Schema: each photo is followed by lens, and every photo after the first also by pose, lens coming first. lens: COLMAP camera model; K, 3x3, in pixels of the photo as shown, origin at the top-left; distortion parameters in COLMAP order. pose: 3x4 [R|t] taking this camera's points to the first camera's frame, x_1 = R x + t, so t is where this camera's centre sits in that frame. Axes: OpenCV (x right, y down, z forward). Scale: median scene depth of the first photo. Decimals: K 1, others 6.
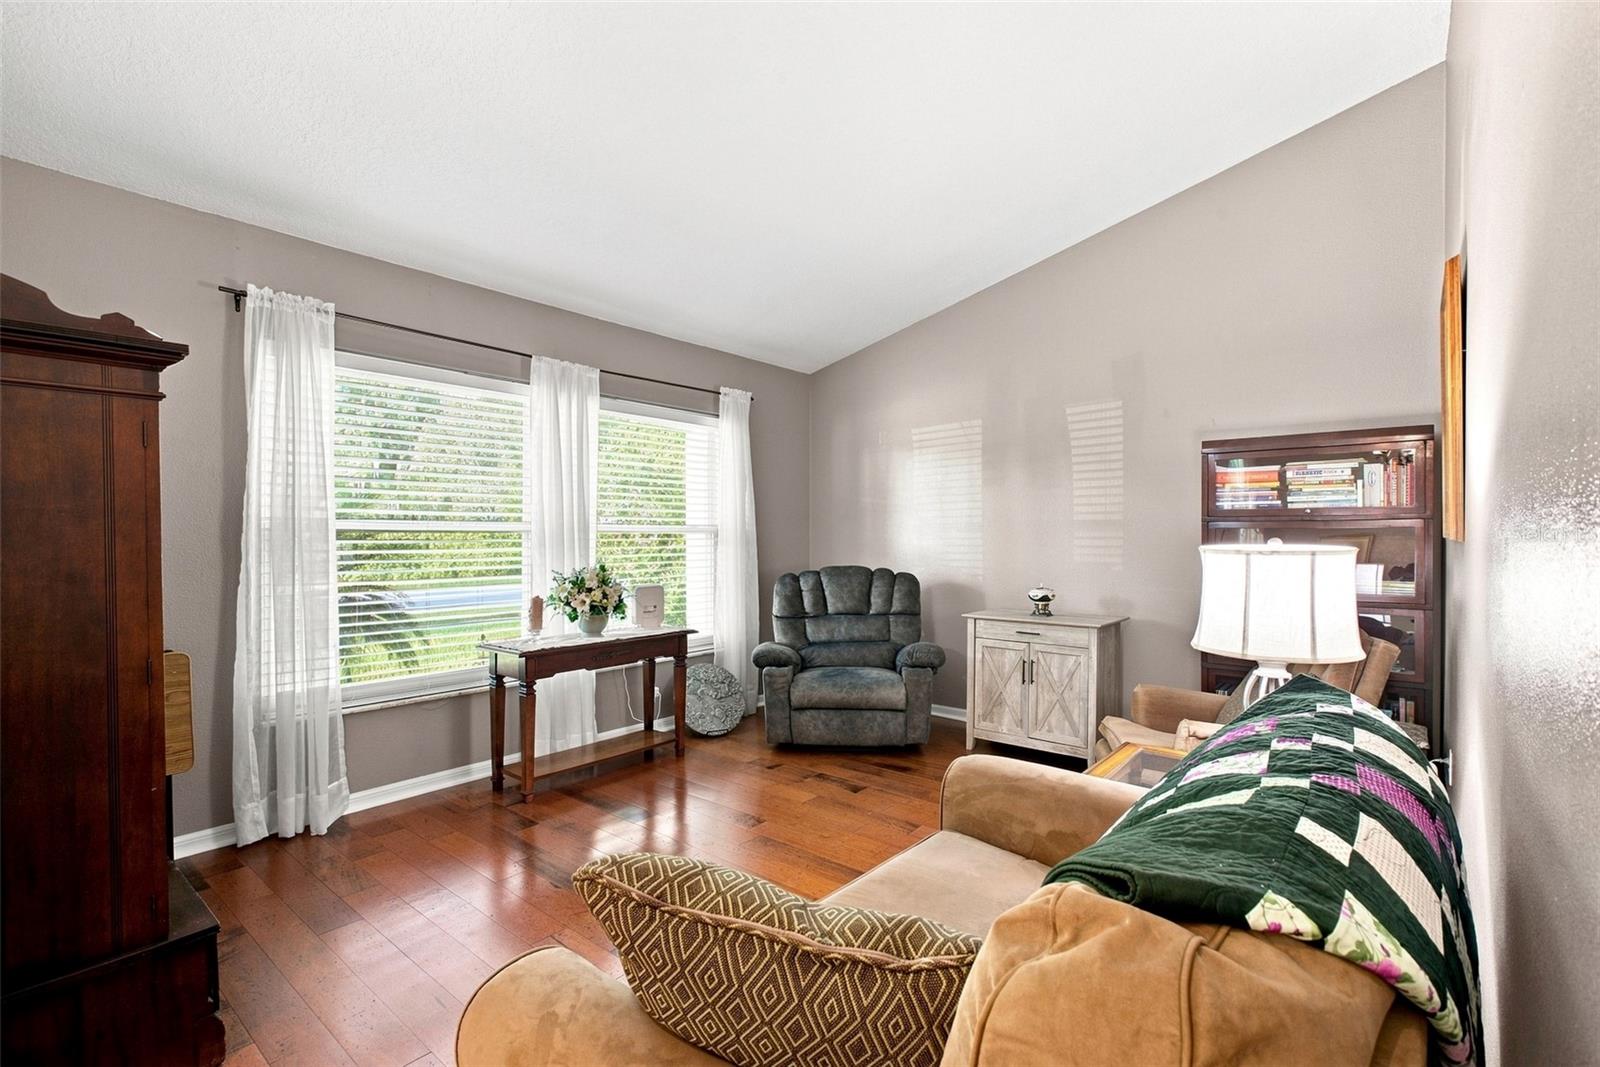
lens RADIAL K [[735.5, 0, 796.3], [0, 735.5, 533.4], [0, 0, 1]] dist [-0.016813, 0.009009]
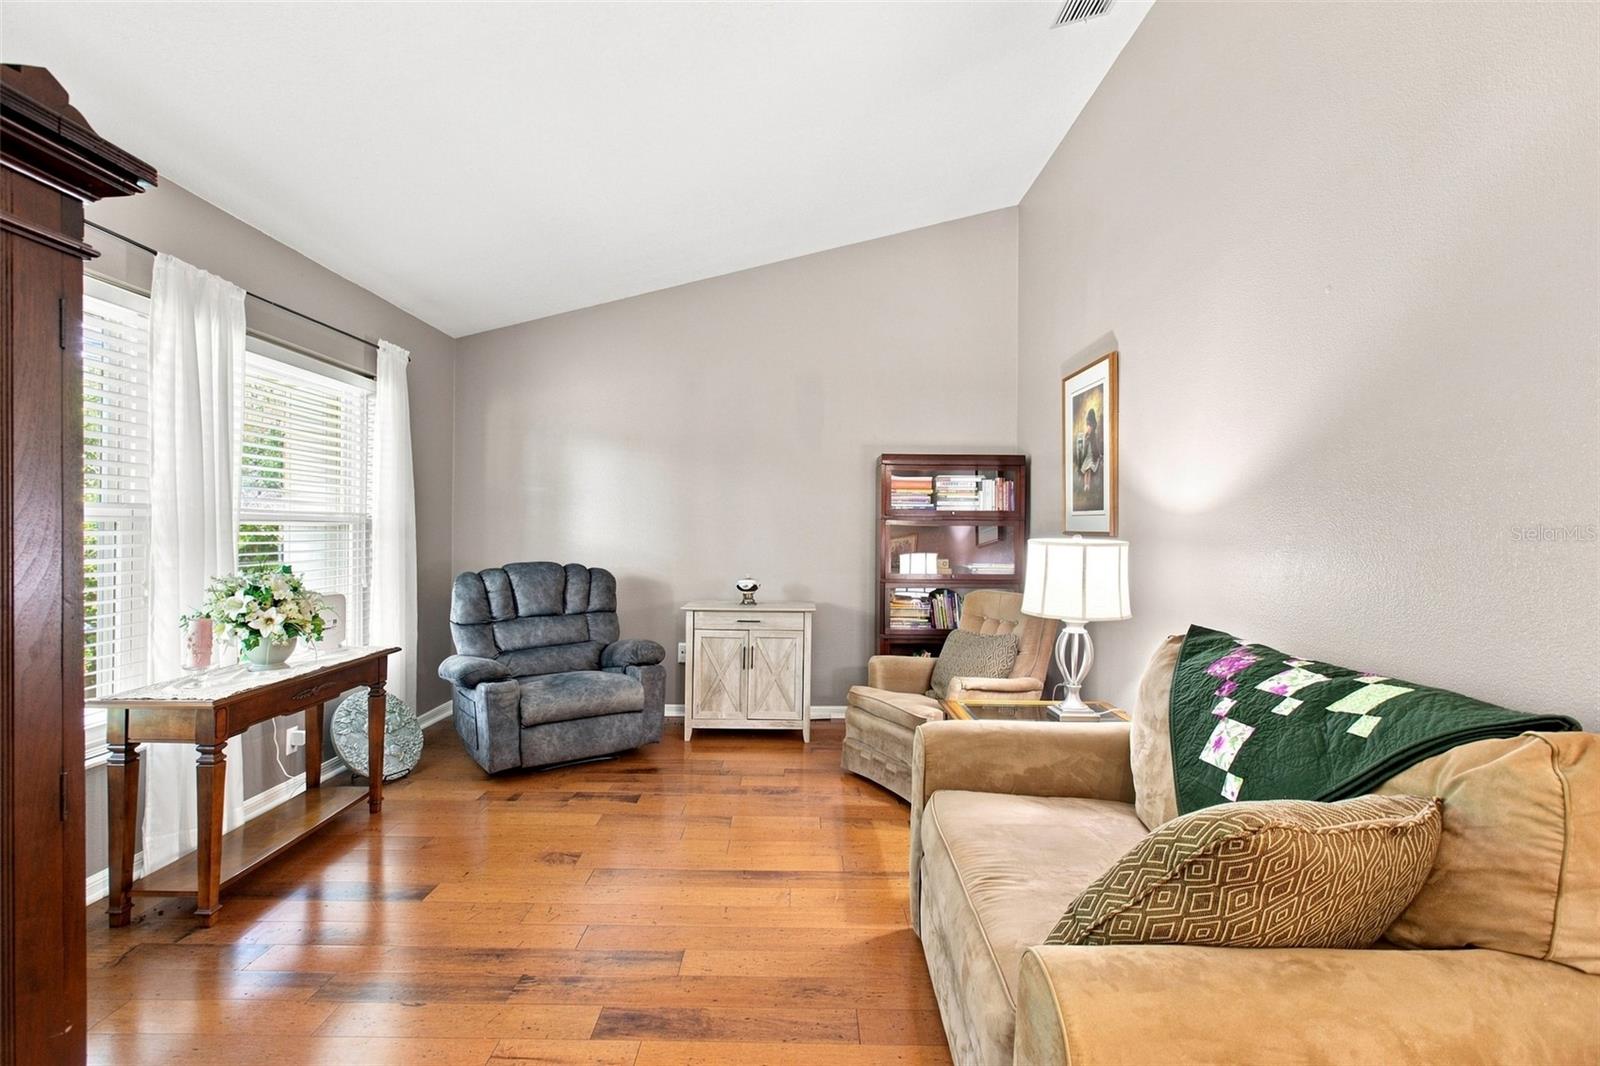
lens RADIAL K [[746.9, 0, 804.3], [0, 746.9, 524.8], [0, 0, 1]] dist [-0.000753, 0.000406]
pose [[0.773356, 0.010493, 0.633885, -0.309626], [-0.009206, 0.999943, -0.005321, 0.000688], [-0.633905, -0.001721, 0.773409, 0.106173]]
